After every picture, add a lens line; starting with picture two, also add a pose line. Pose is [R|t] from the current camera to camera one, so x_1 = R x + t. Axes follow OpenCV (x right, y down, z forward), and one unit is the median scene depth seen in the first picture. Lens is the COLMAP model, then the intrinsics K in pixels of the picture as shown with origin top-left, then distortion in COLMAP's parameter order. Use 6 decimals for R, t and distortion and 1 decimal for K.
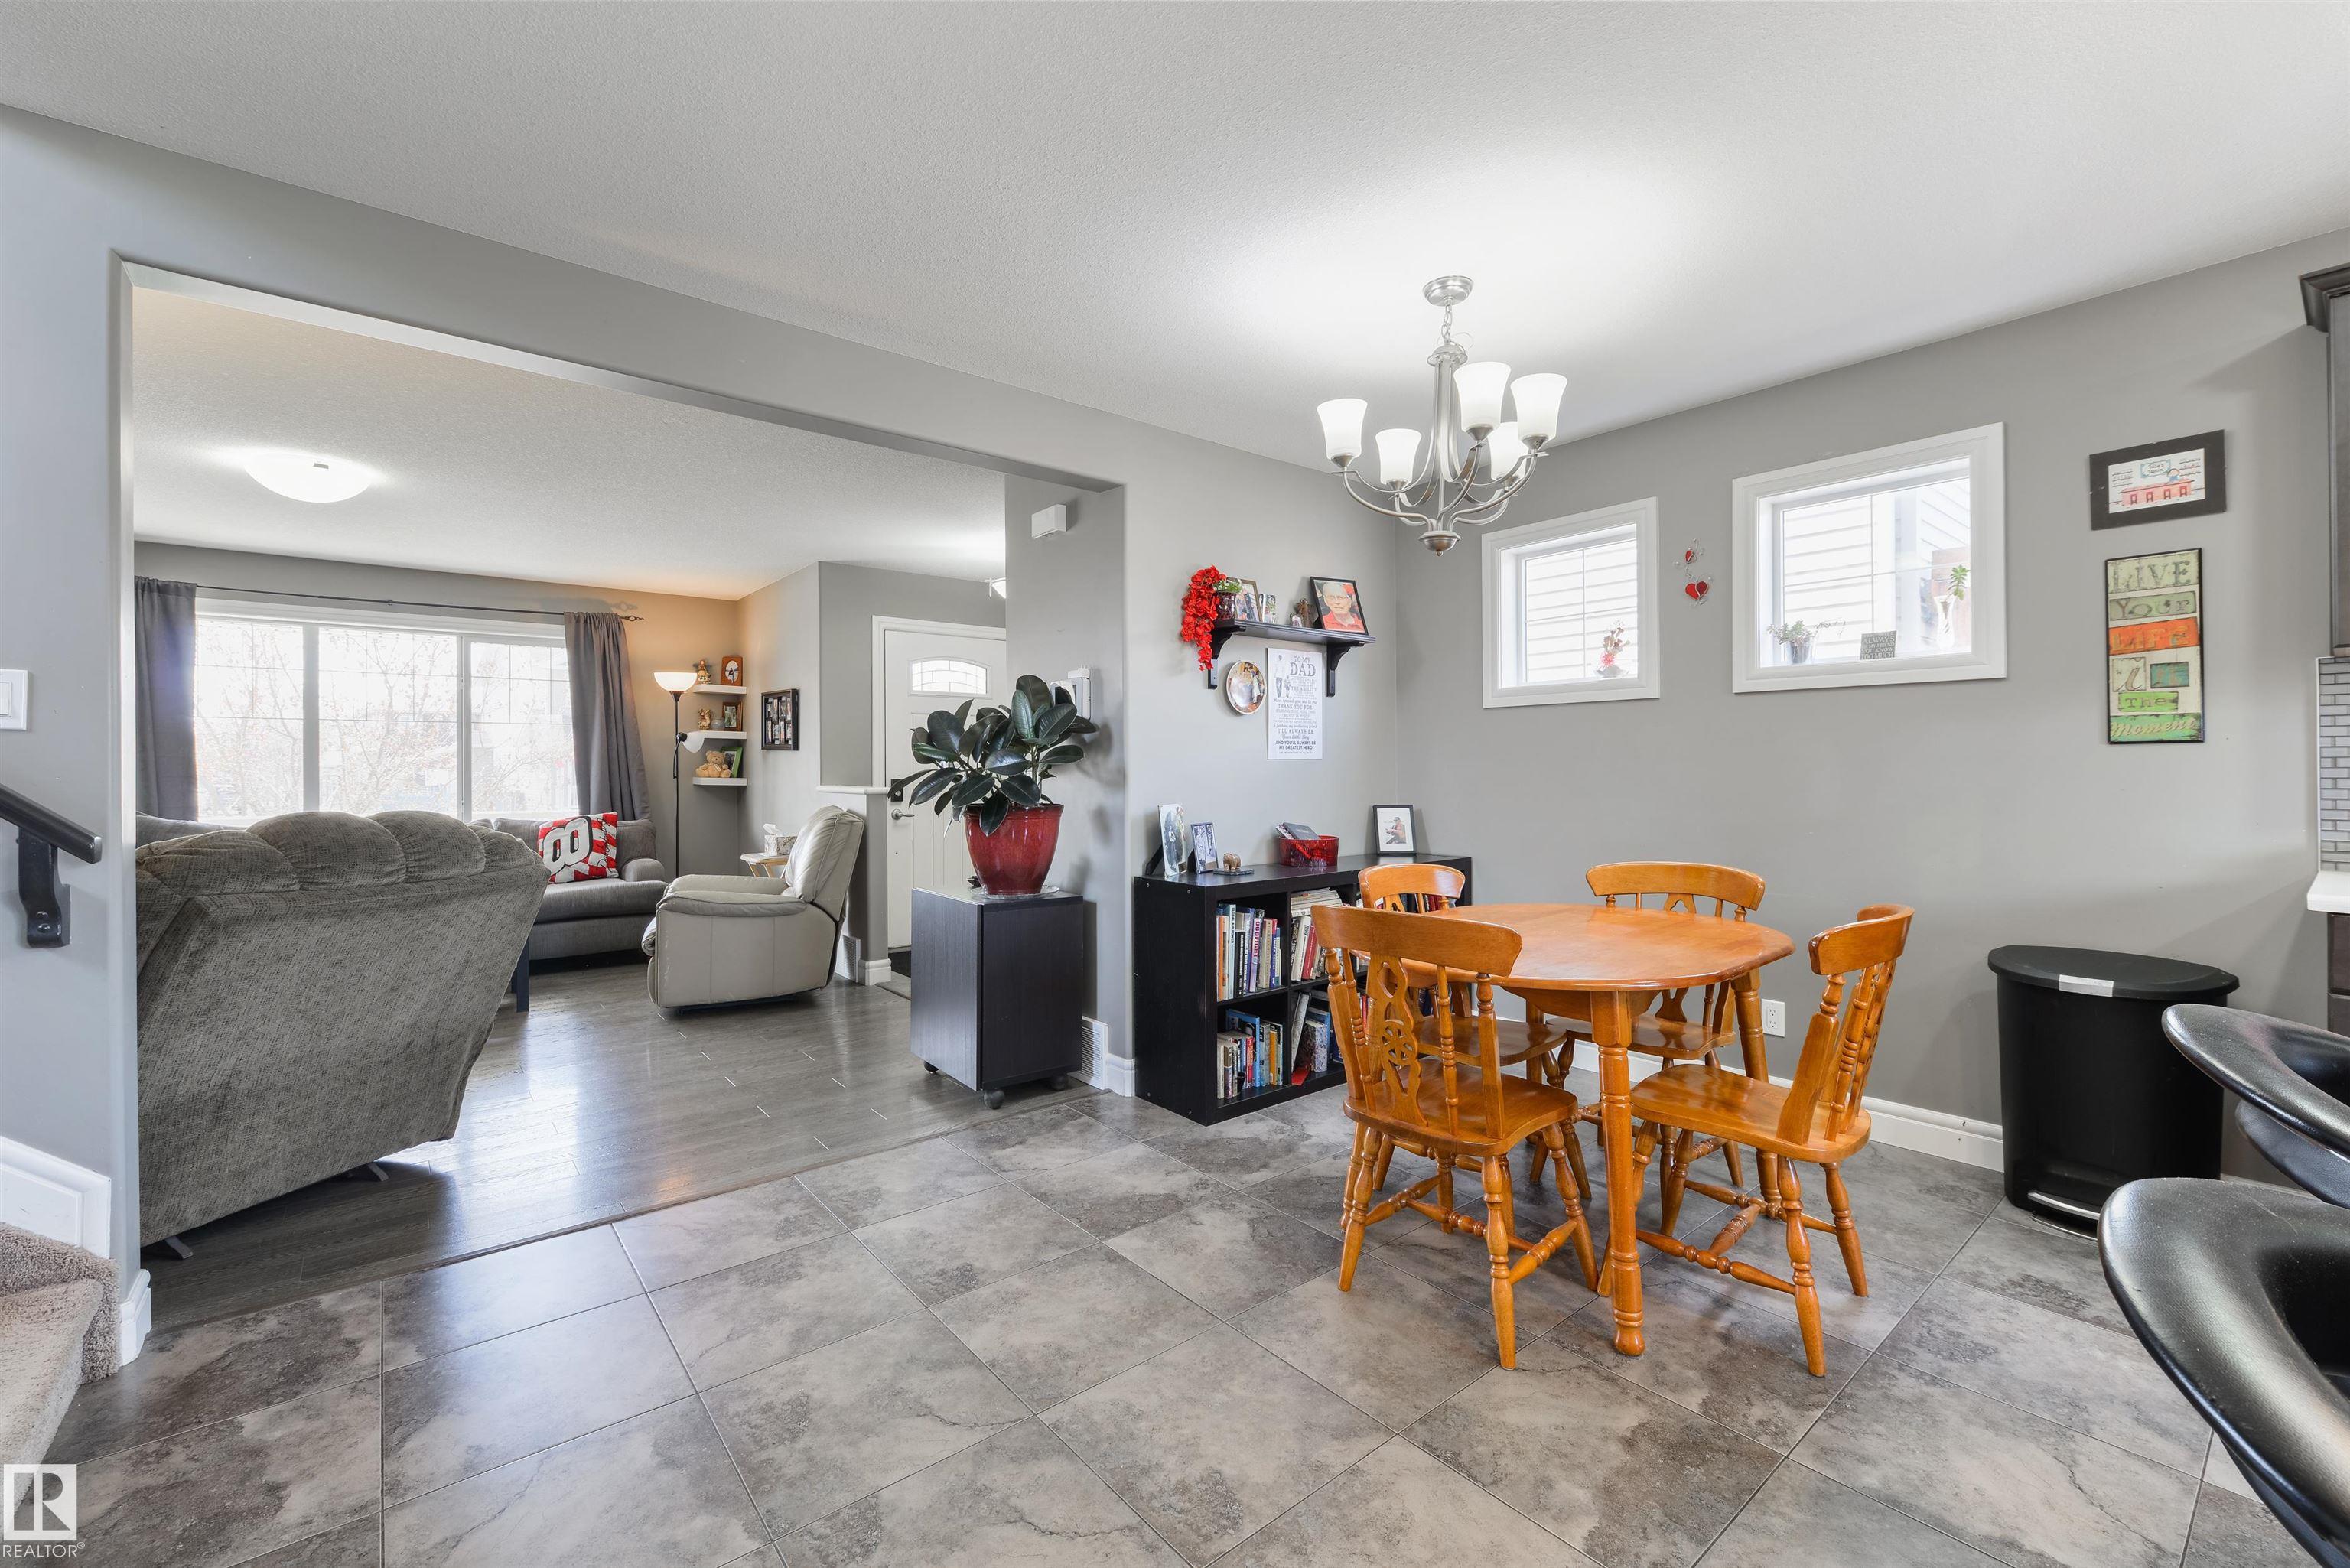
lens RADIAL K [[972.3, 0, 1185.1], [0, 972.3, 770.7], [0, 0, 1]] dist [0.006286, -0.006291]
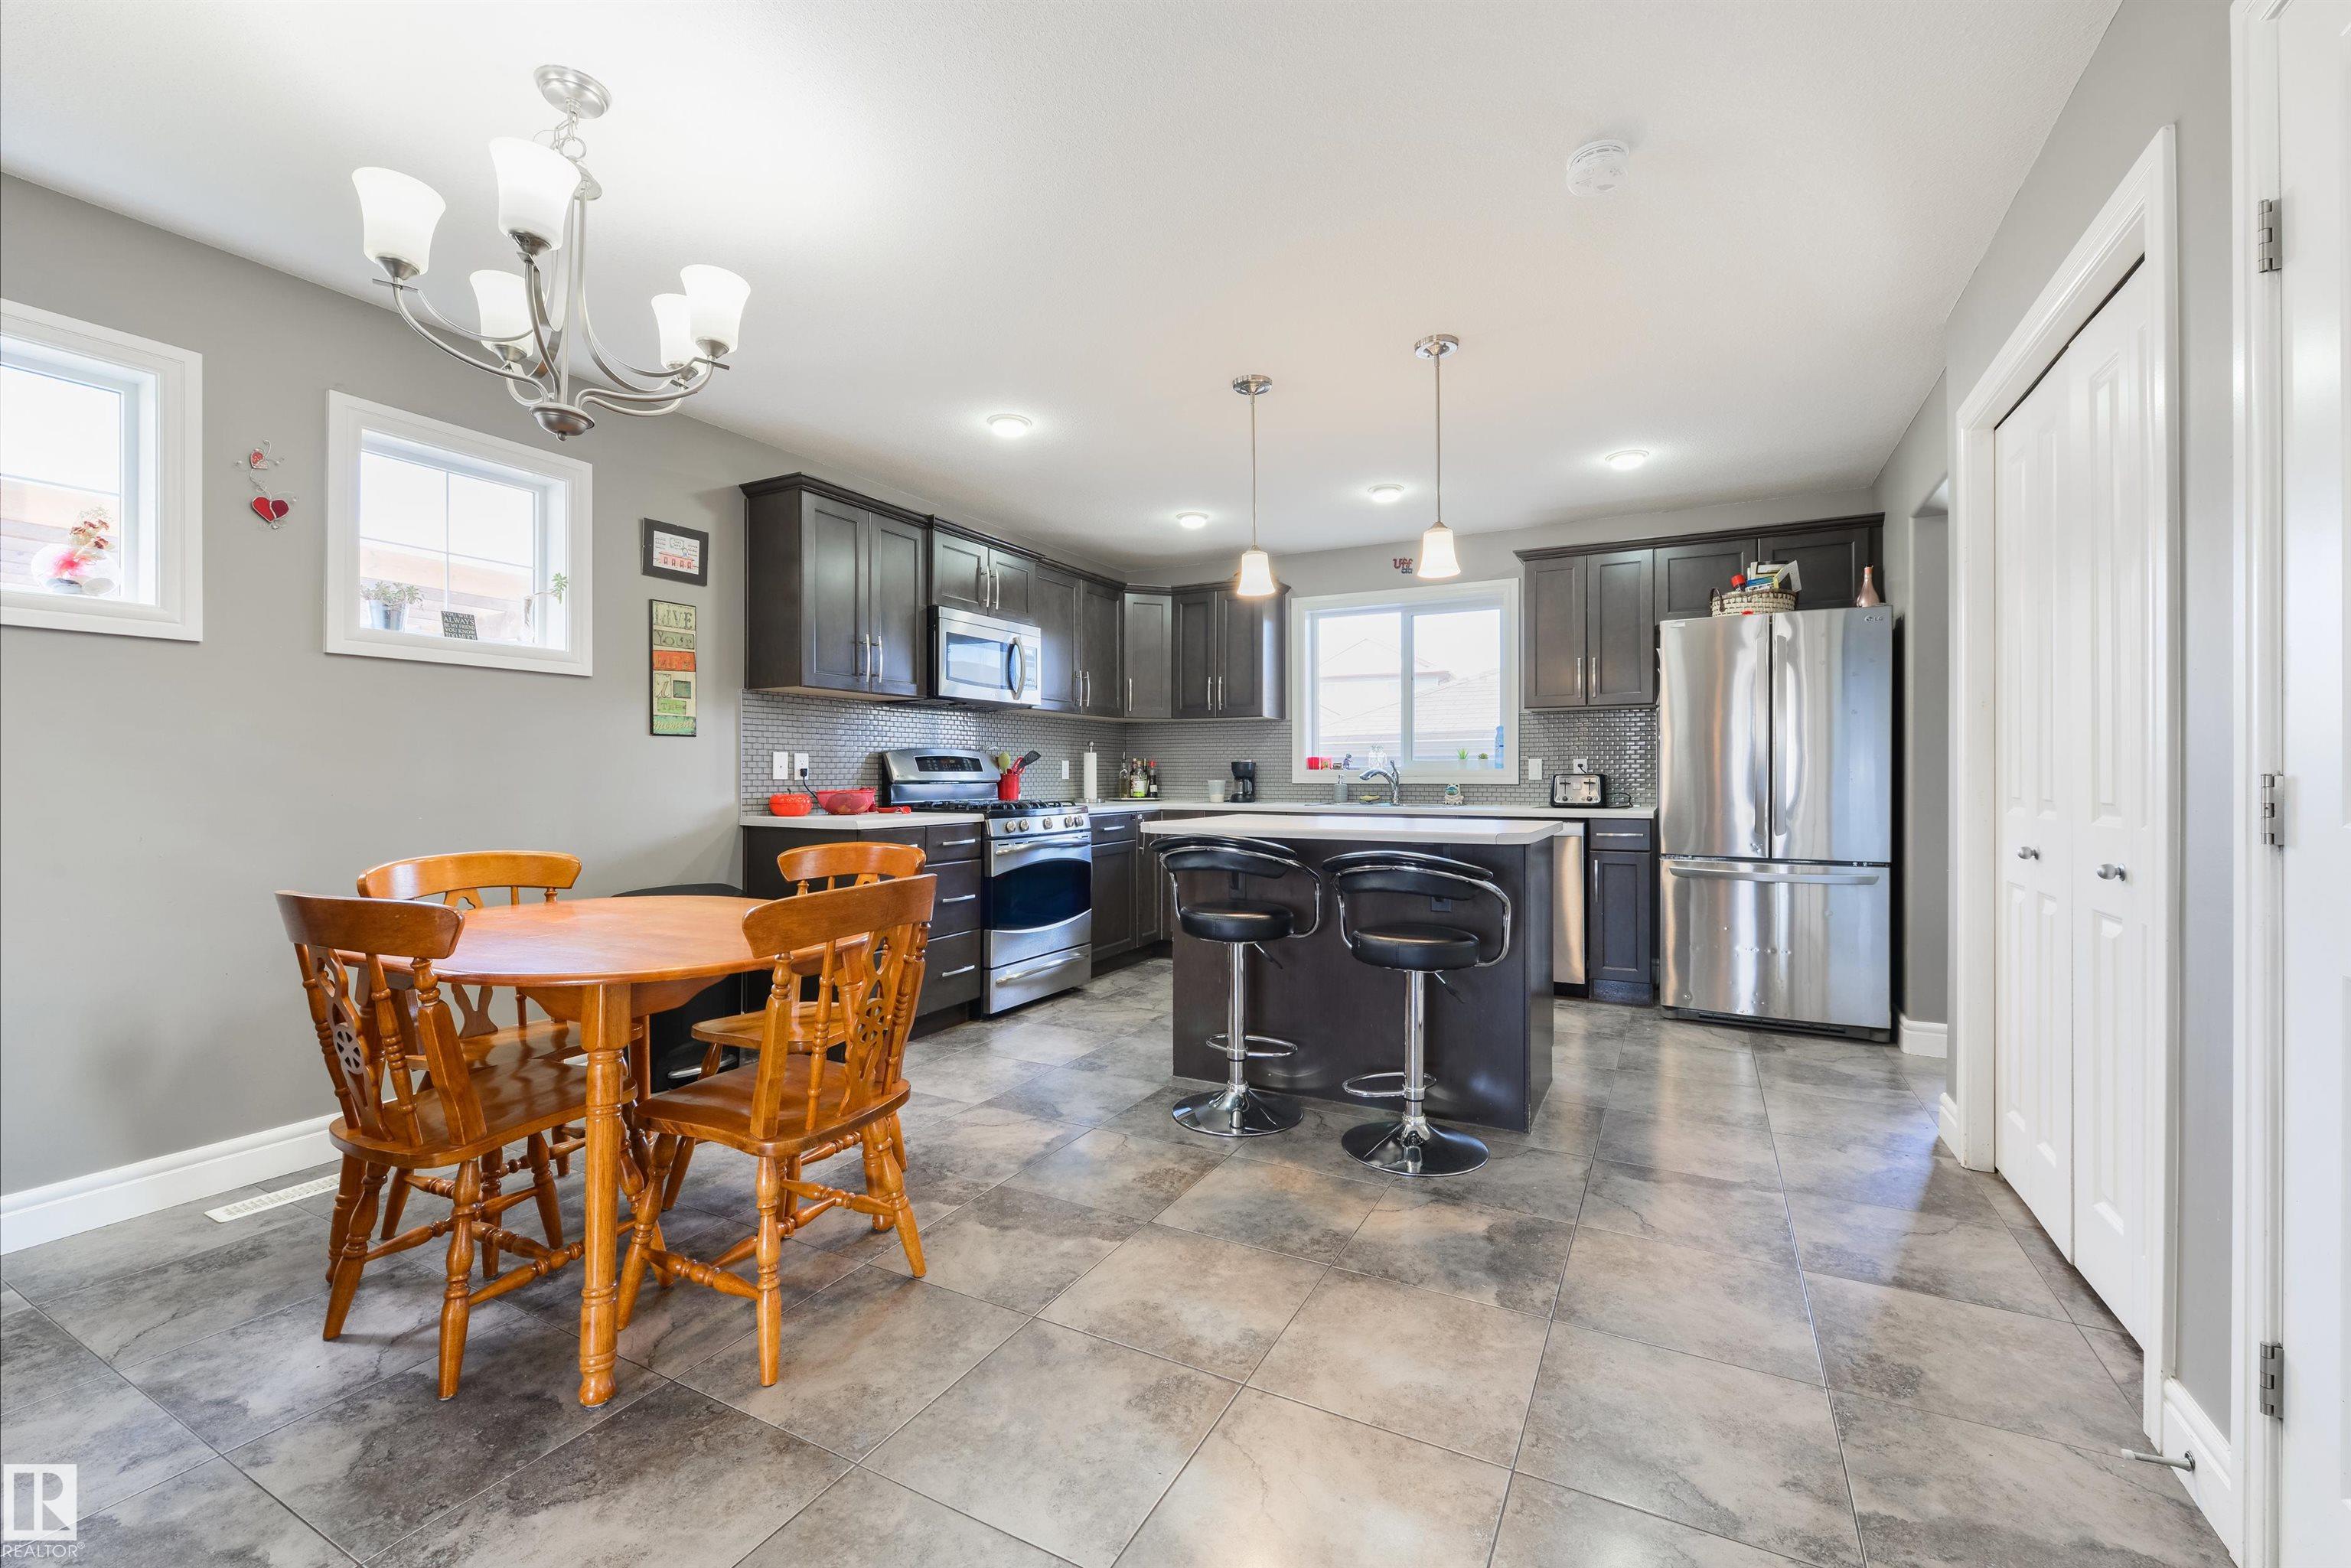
lens RADIAL K [[956.3, 0, 1196.1], [0, 956.3, 774.7], [0, 0, 1]] dist [0.004216, -0.003857]
pose [[-0.394474, 0.003584, 0.918900, -0.439853], [0.003884, 0.999990, -0.002233, 0.025728], [-0.918899, 0.002688, -0.394484, 0.629699]]
